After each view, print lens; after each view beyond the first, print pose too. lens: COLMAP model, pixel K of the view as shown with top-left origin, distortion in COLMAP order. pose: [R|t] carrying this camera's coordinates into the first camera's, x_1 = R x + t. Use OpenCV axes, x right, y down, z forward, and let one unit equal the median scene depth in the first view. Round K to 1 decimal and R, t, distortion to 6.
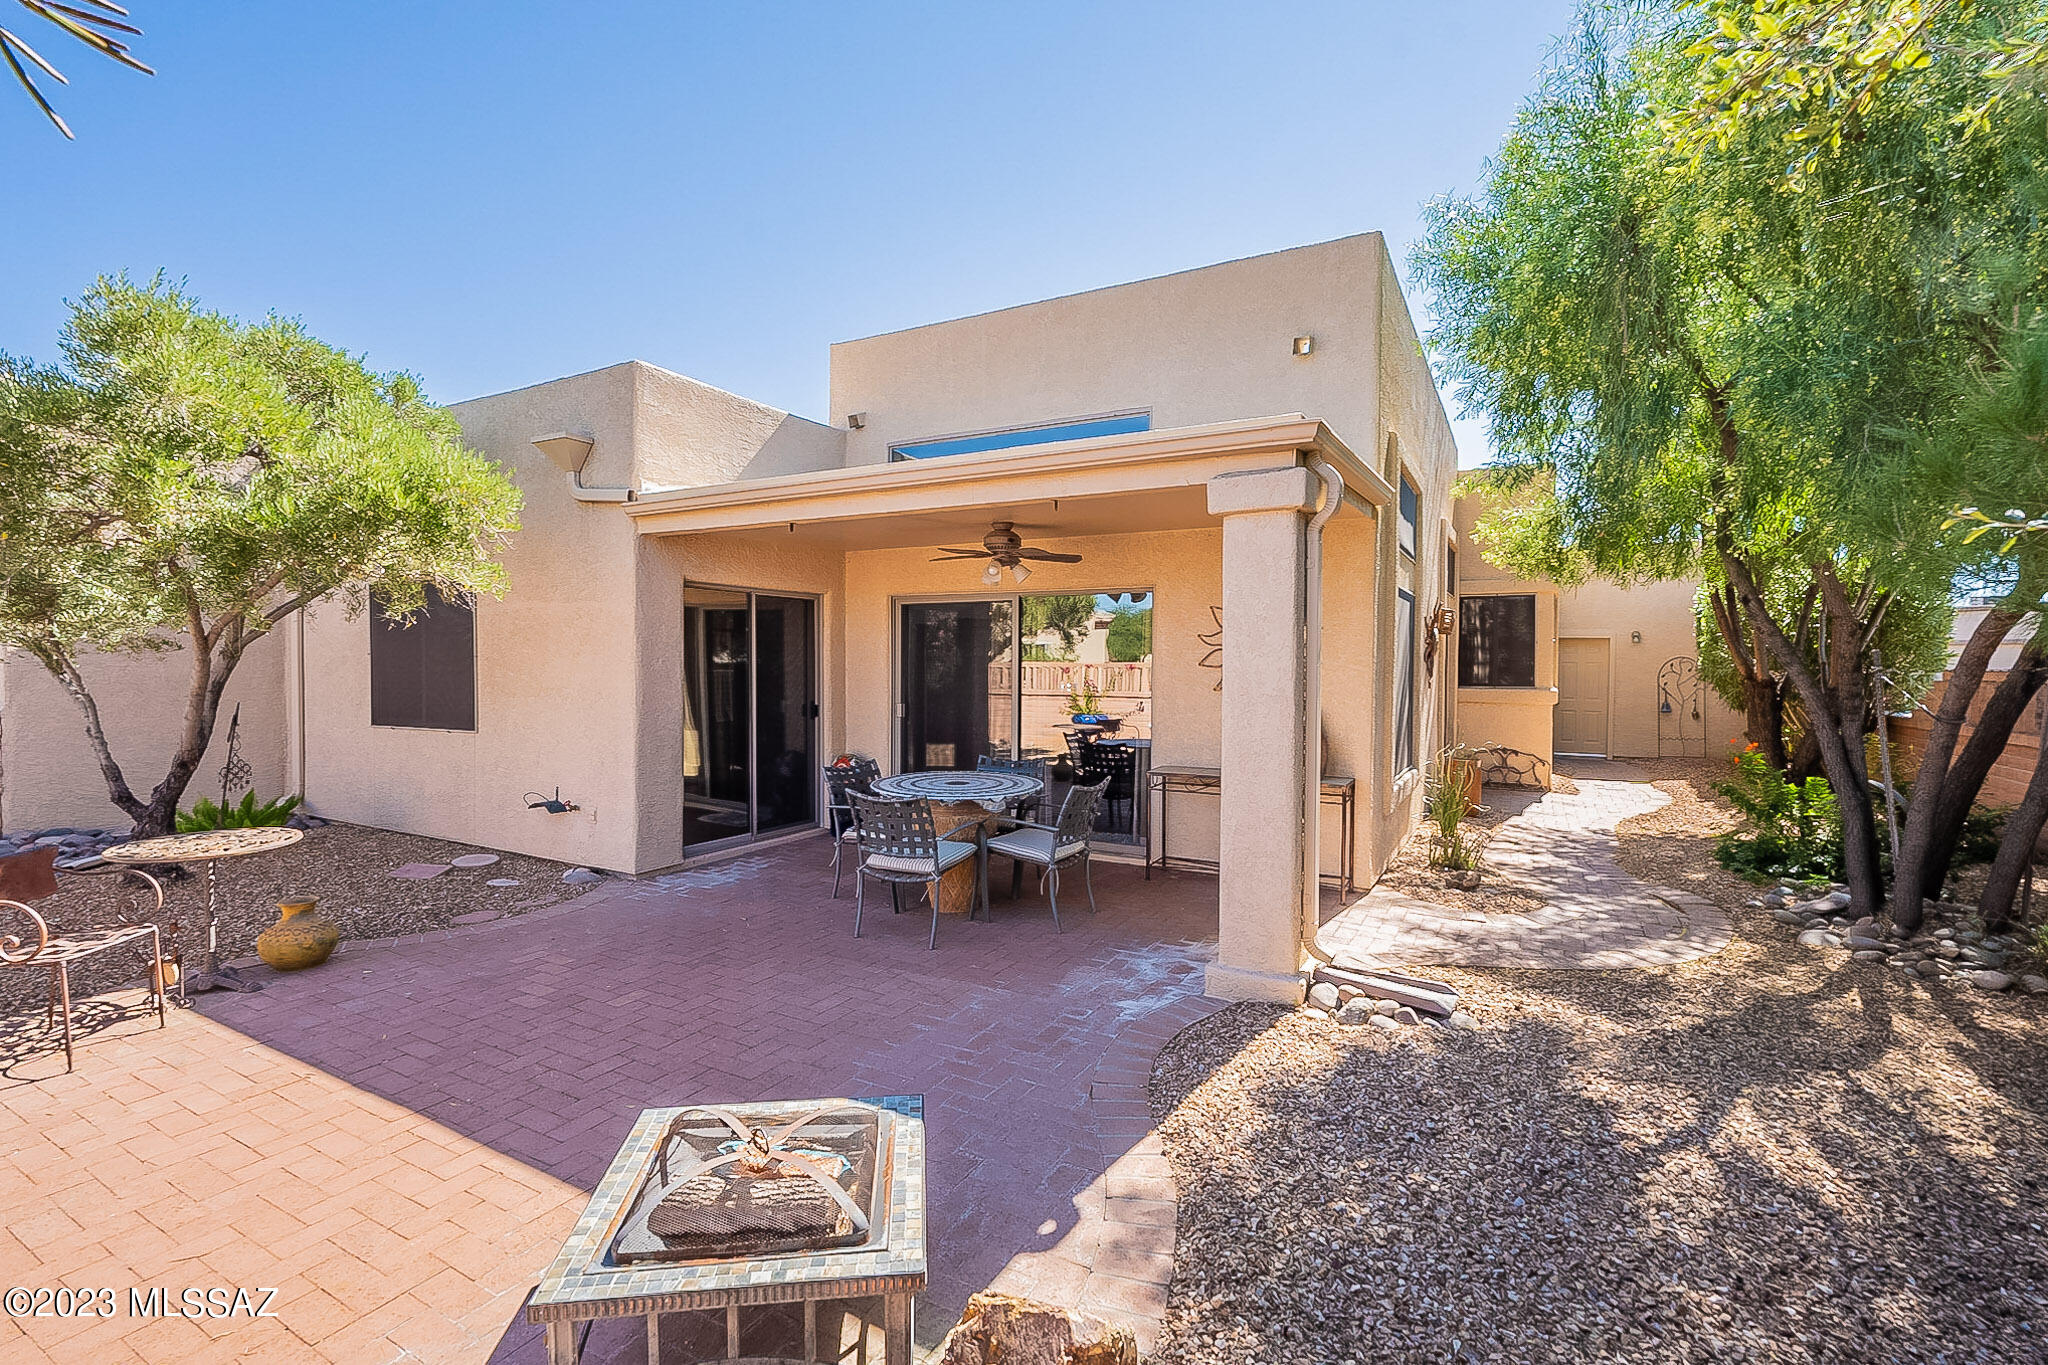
lens RADIAL K [[910.9, 0, 1010.8], [0, 910.9, 683.7], [0, 0, 1]] dist [0.000241, 0.000141]
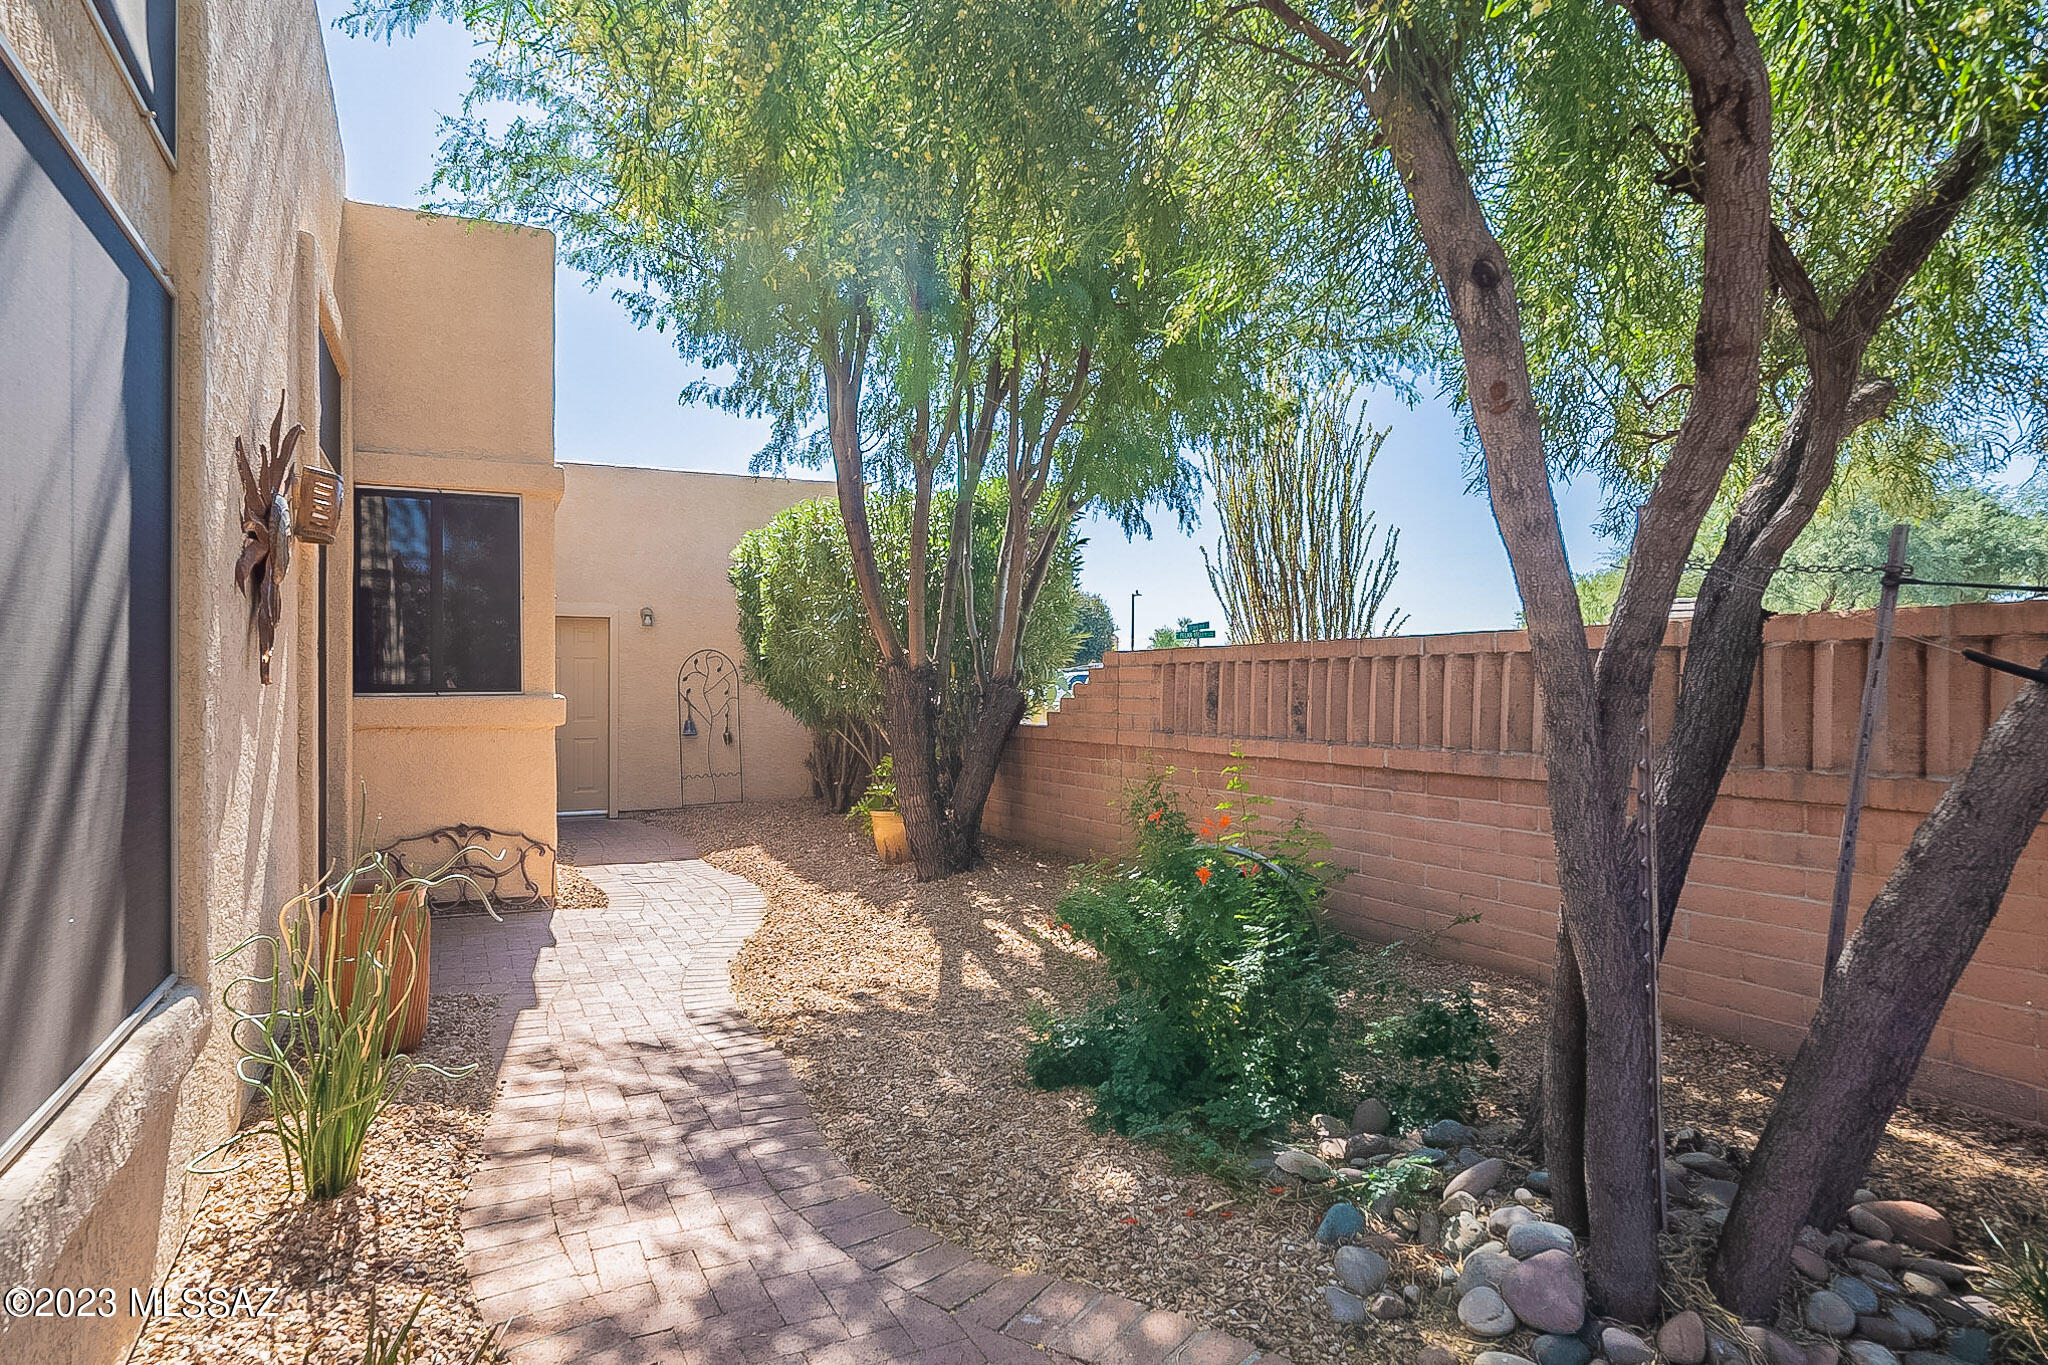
lens RADIAL K [[1170.1, 0, 1024.0], [0, 1170.1, 682.5], [0, 0, 1]] dist [0.001987, 0.000473]
pose [[0.559486, -0.001505, 0.828839, 0.212605], [0.024129, 0.999604, -0.014473, 0.014932], [-0.828489, 0.028097, 0.559301, 0.433778]]
